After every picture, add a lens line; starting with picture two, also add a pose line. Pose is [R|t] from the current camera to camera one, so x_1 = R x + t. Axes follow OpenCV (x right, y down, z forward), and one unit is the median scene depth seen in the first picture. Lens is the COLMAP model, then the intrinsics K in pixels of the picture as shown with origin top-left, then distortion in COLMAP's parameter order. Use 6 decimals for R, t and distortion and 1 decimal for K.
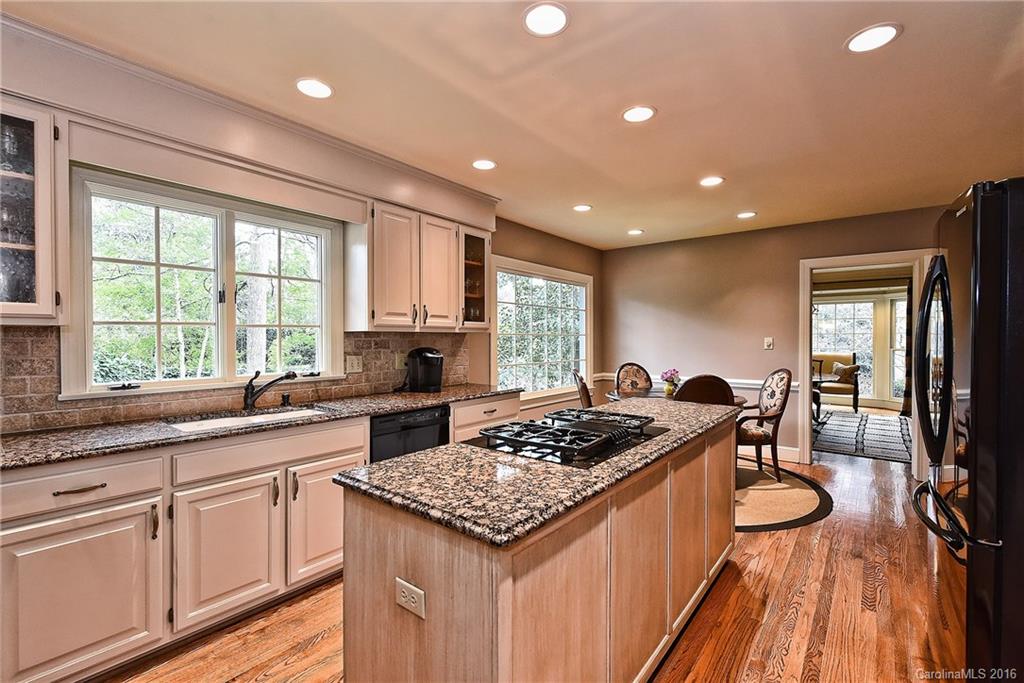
lens RADIAL K [[451.8, 0, 510.6], [0, 451.8, 339.9], [0, 0, 1]] dist [0.004304, 0.000231]
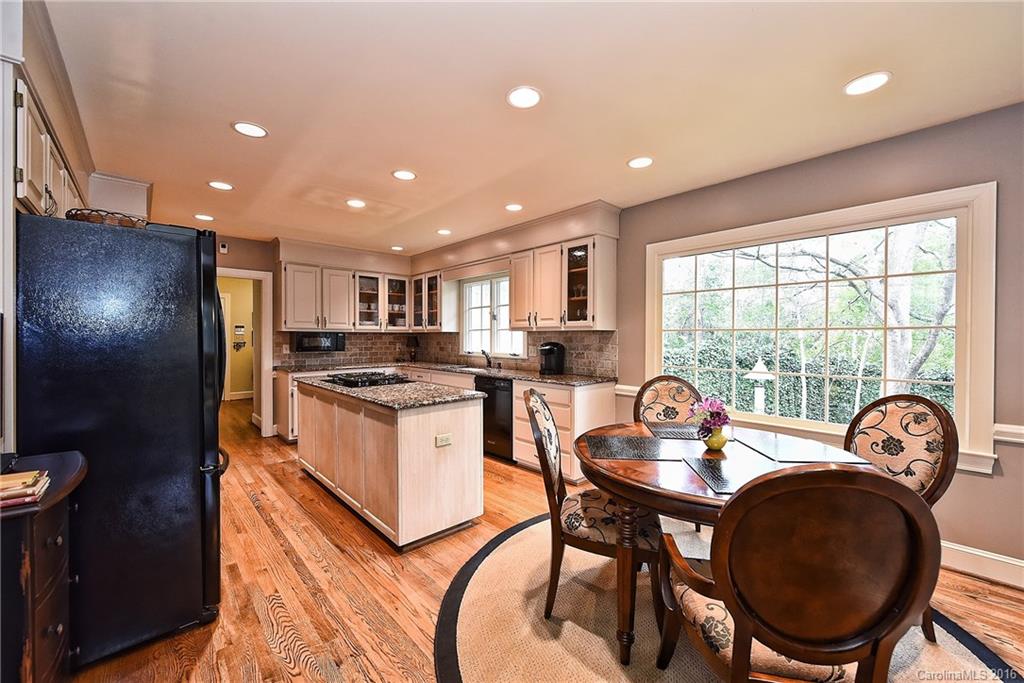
lens RADIAL K [[400.7, 0, 515.2], [0, 400.7, 341.9], [0, 0, 1]] dist [0.009589, -0.000146]
pose [[-0.153638, 0.014308, -0.988024, 1.148507], [-0.004586, 0.999874, 0.015193, -0.001889], [0.988117, 0.006865, -0.153553, 1.205525]]
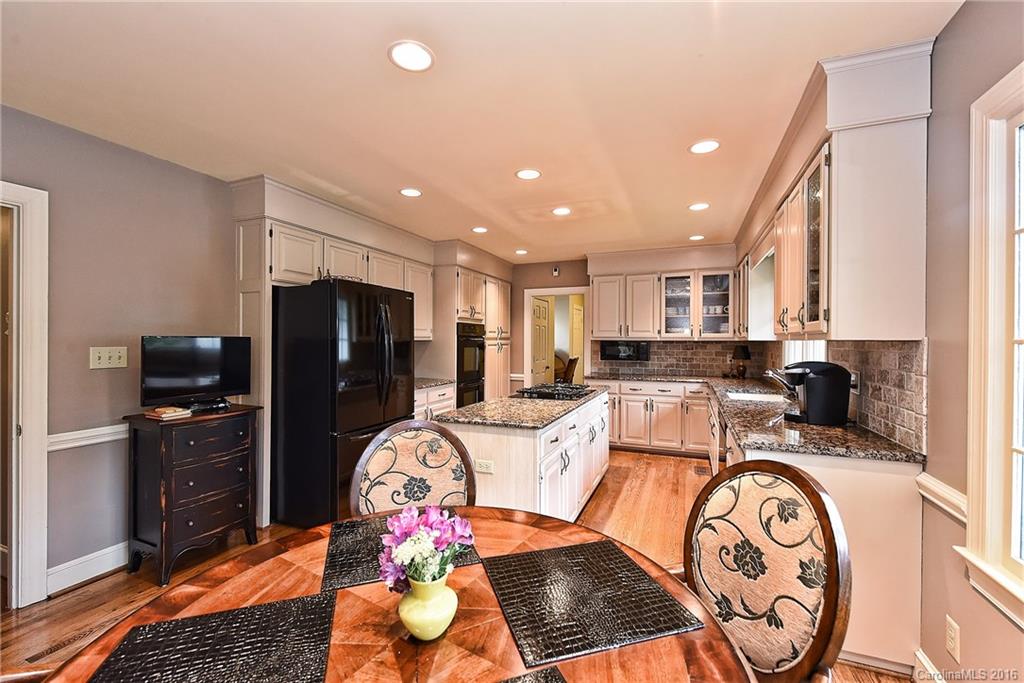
lens RADIAL K [[421.1, 0, 516.6], [0, 421.1, 340.4], [0, 0, 1]] dist [0.004421, 0.000176]
pose [[-0.958351, -0.003482, -0.285573, 0.512118], [-0.004605, 0.999984, 0.003263, -0.019419], [0.285557, 0.004442, -0.958351, 1.694739]]
